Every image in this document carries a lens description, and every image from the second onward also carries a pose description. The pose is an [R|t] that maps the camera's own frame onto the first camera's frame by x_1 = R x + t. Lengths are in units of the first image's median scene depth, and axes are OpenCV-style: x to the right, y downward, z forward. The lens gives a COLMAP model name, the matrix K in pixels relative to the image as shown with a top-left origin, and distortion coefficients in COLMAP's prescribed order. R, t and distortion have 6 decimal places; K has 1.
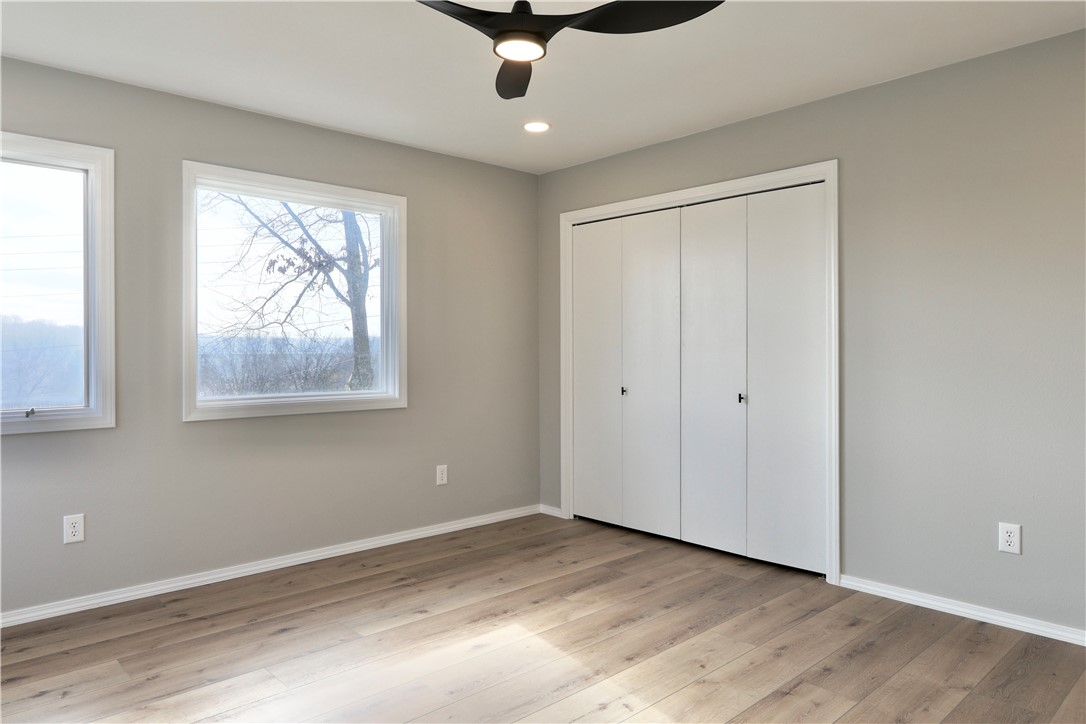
lens RADIAL K [[700.6, 0, 542.8], [0, 700.6, 357.1], [0, 0, 1]] dist [0.005650, 0.001894]
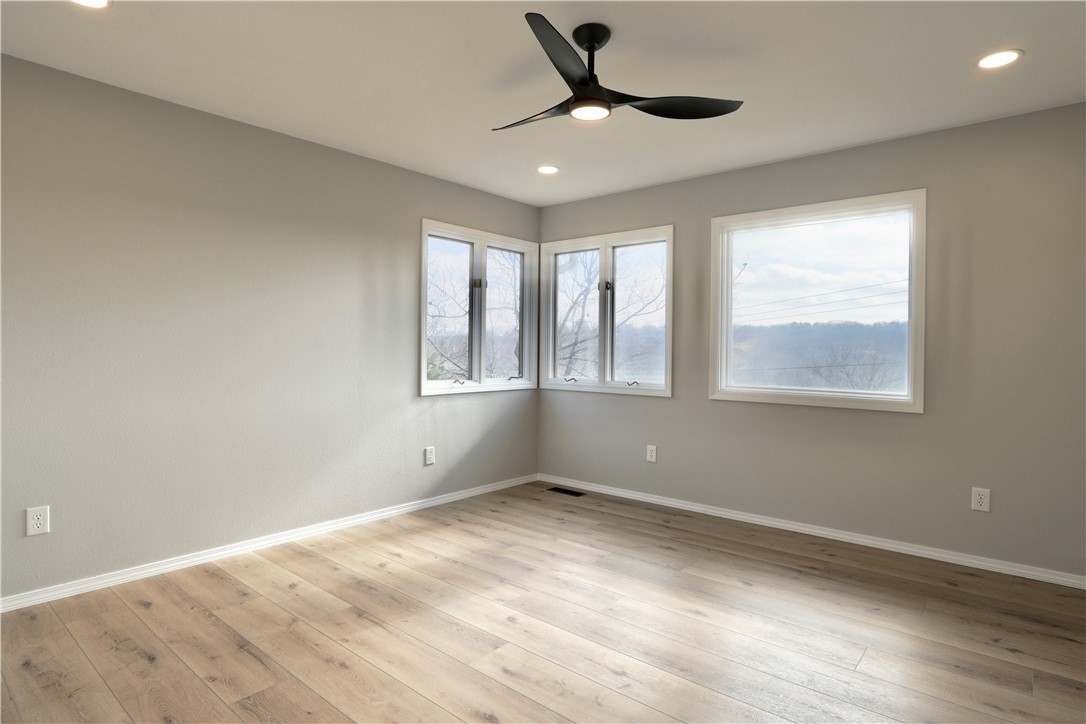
lens RADIAL K [[597.3, 0, 534.8], [0, 597.3, 363.7], [0, 0, 1]] dist [0.000390, -0.000035]
pose [[0.116334, 0.033207, -0.992655, 0.662274], [-0.013835, 0.999398, 0.031811, -0.015987], [0.993114, 0.010032, 0.116723, 0.492006]]
